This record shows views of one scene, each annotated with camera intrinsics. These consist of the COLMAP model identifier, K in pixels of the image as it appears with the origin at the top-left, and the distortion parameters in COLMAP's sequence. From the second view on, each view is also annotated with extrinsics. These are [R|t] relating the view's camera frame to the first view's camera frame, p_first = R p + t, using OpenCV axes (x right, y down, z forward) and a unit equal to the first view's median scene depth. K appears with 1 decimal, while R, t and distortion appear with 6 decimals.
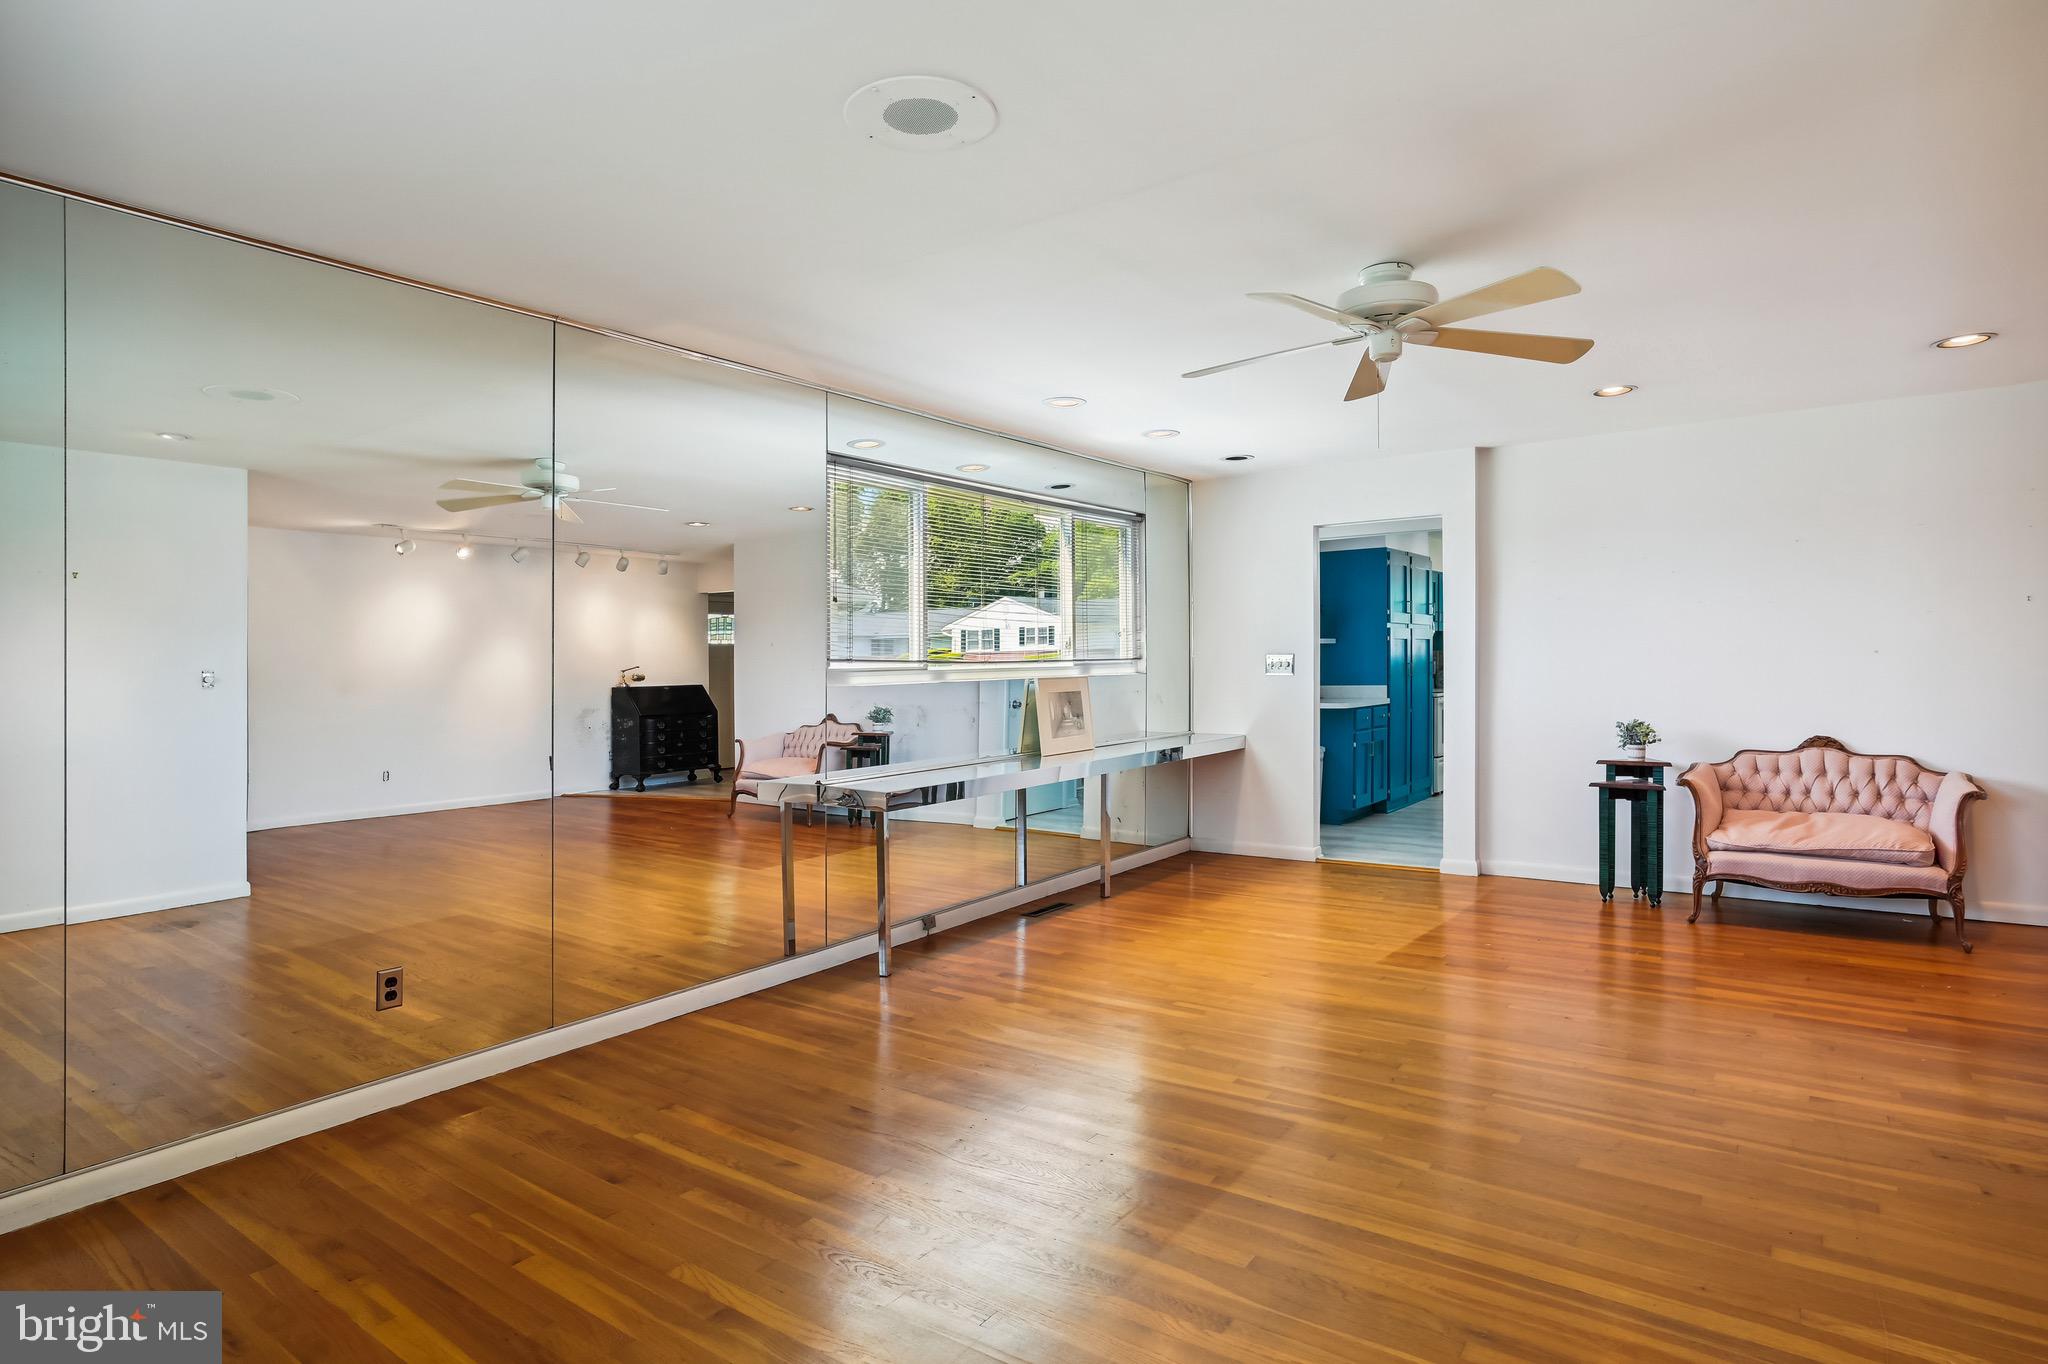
lens RADIAL K [[1096.5, 0, 1026.4], [0, 1096.5, 637.4], [0, 0, 1]] dist [-0.019500, 0.000275]
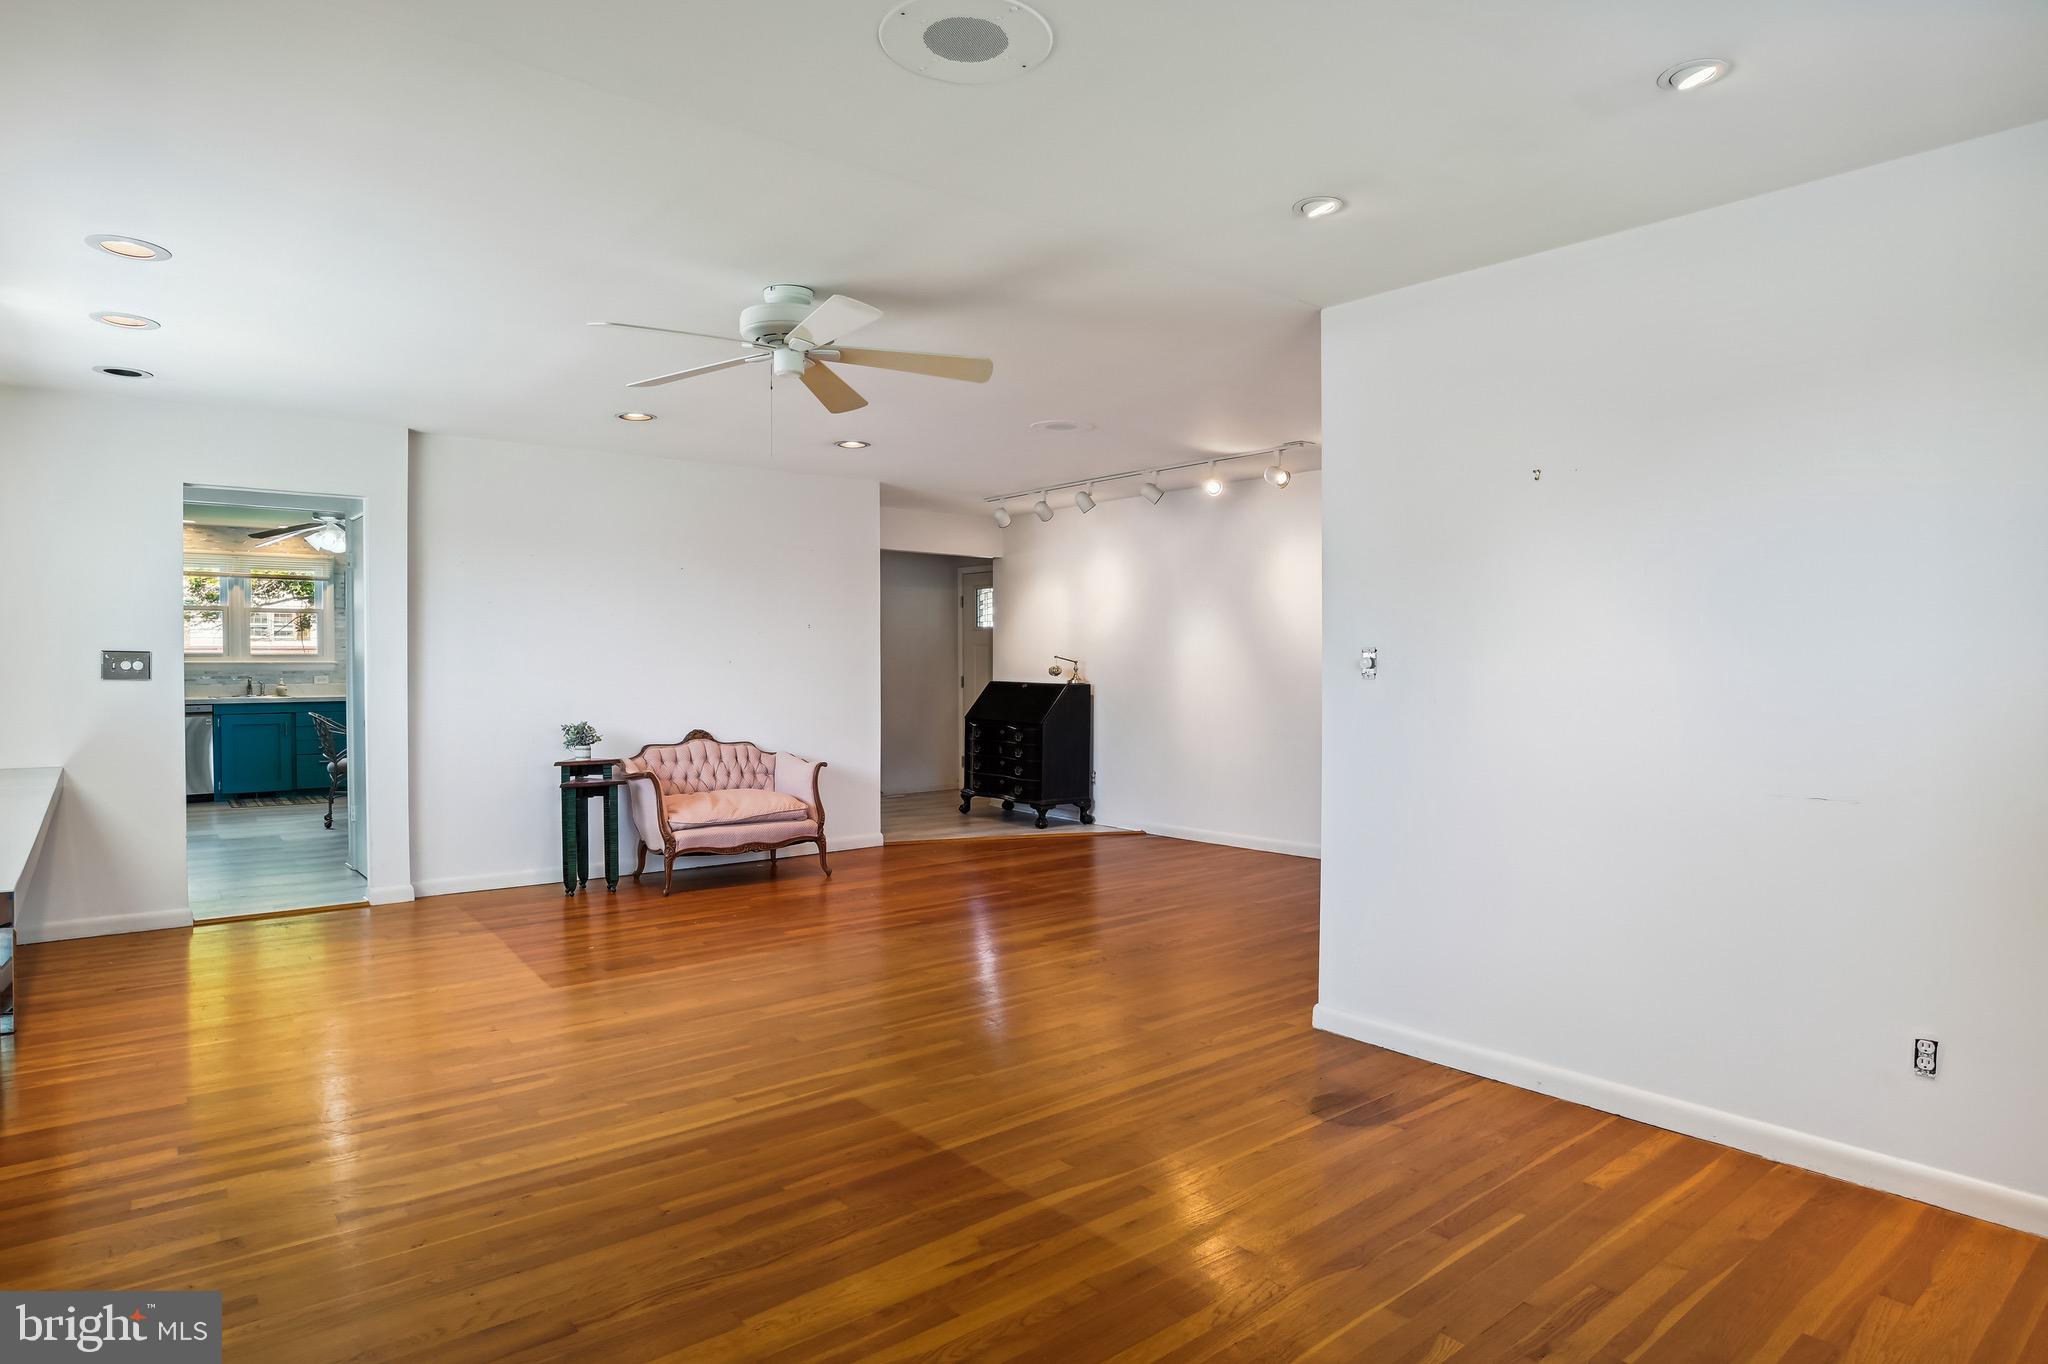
lens RADIAL K [[1150.7, 0, 1024.0], [0, 1150.7, 682.0], [0, 0, 1]] dist [-0.045804, 0.000008]
pose [[0.262977, -0.001929, 0.964800, -0.439800], [-0.029164, 0.999525, 0.009948, 0.013690], [-0.964361, -0.030754, 0.262796, 0.315483]]
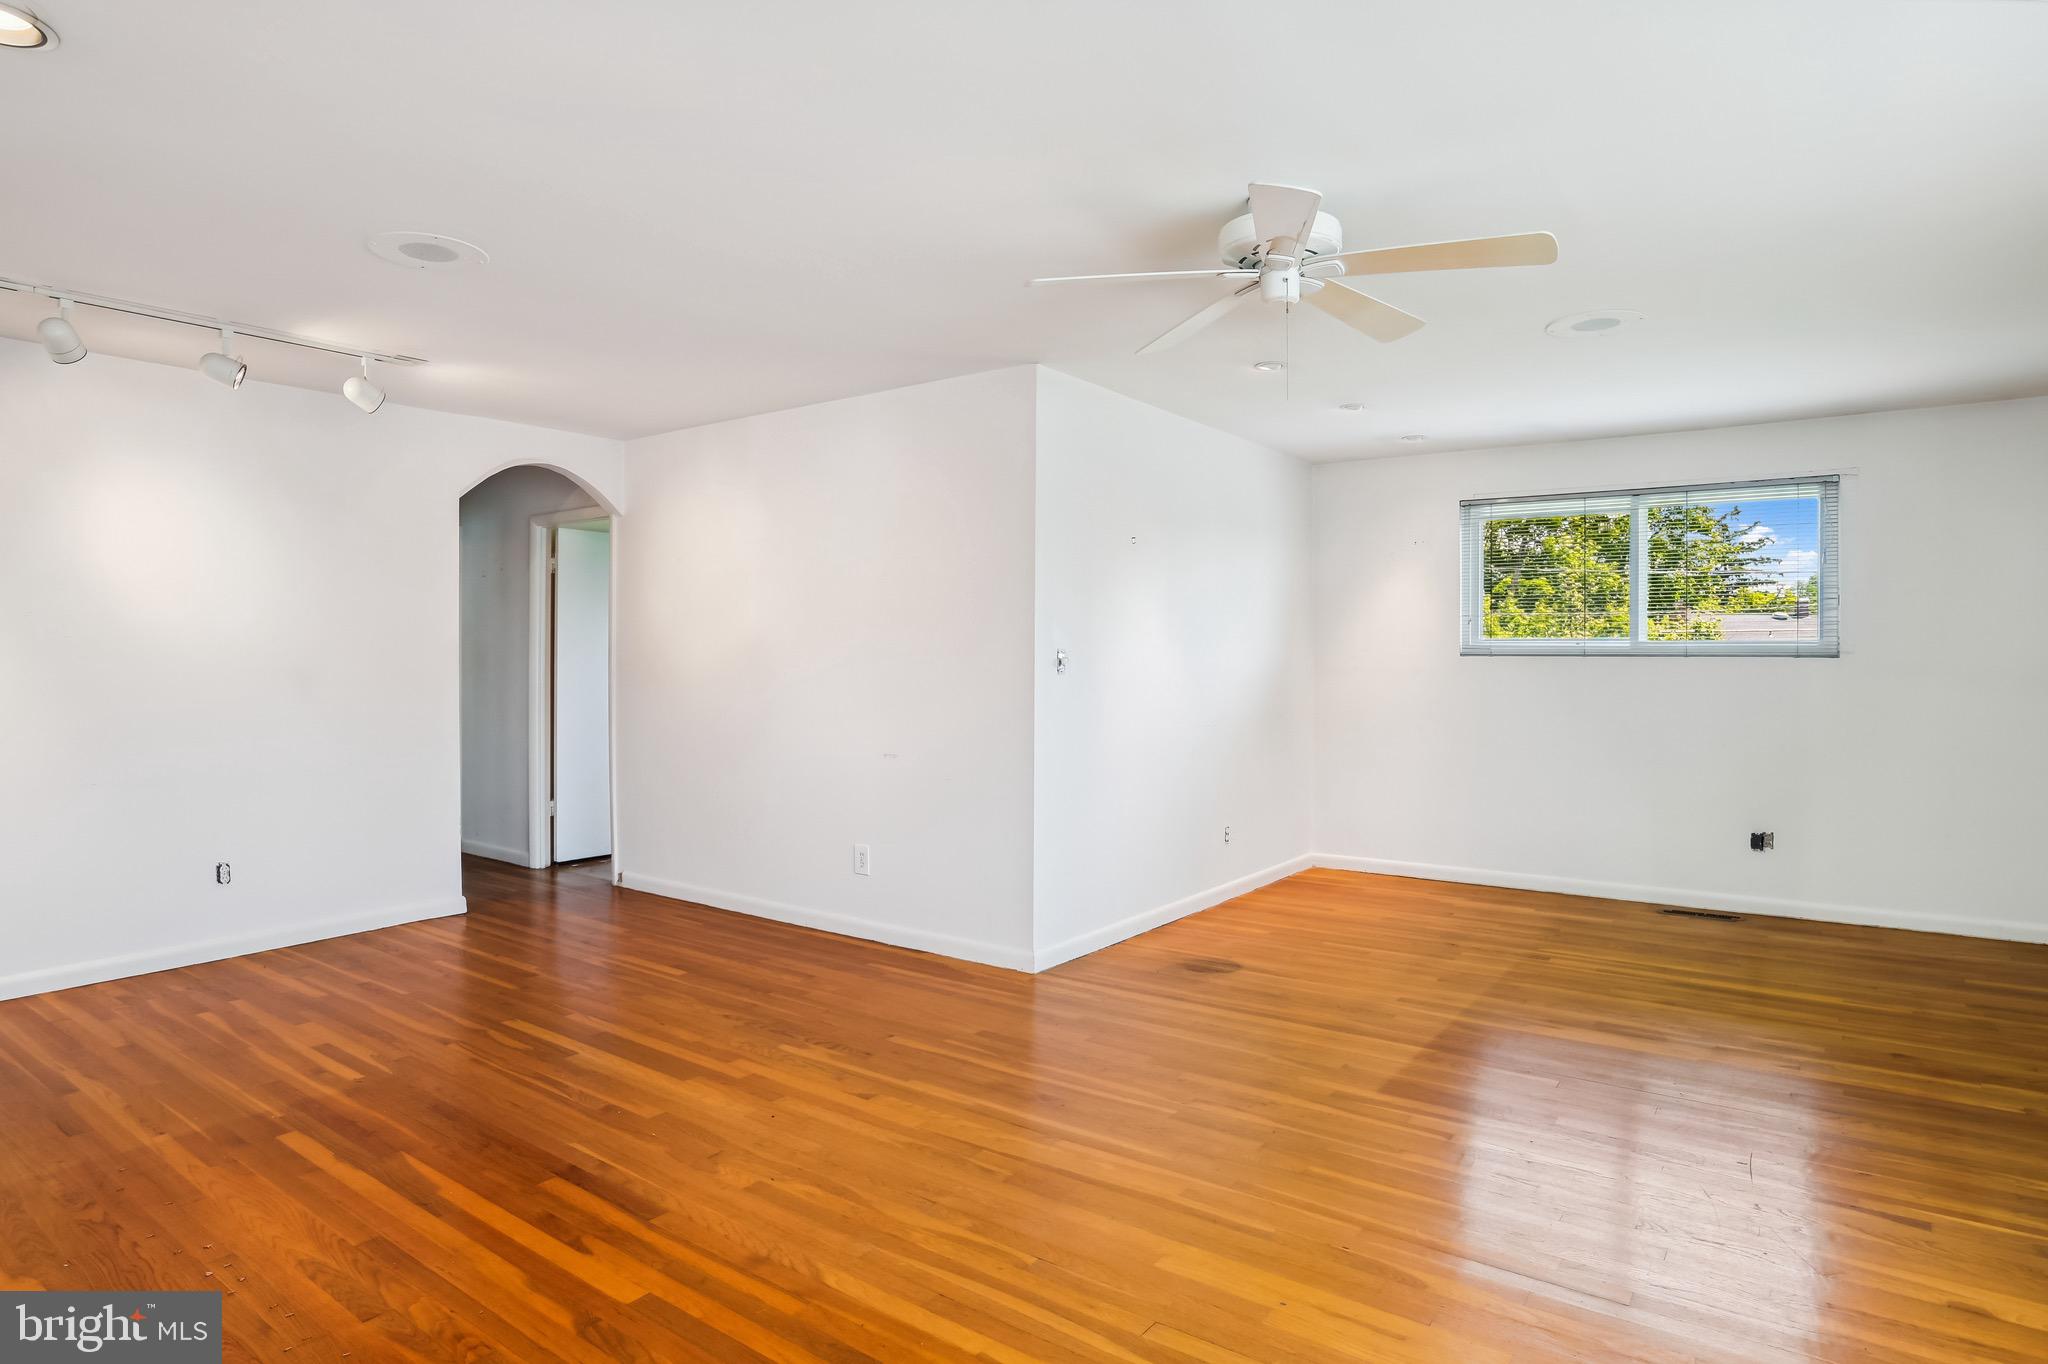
lens RADIAL K [[1150.7, 0, 1024.0], [0, 1150.7, 682.0], [0, 0, 1]] dist [-0.045804, 0.000008]
pose [[-0.999826, 0.017899, 0.005244, 0.326896], [0.017853, 0.999803, -0.008729, 0.026637], [-0.005399, -0.008633, -0.999948, 1.193207]]
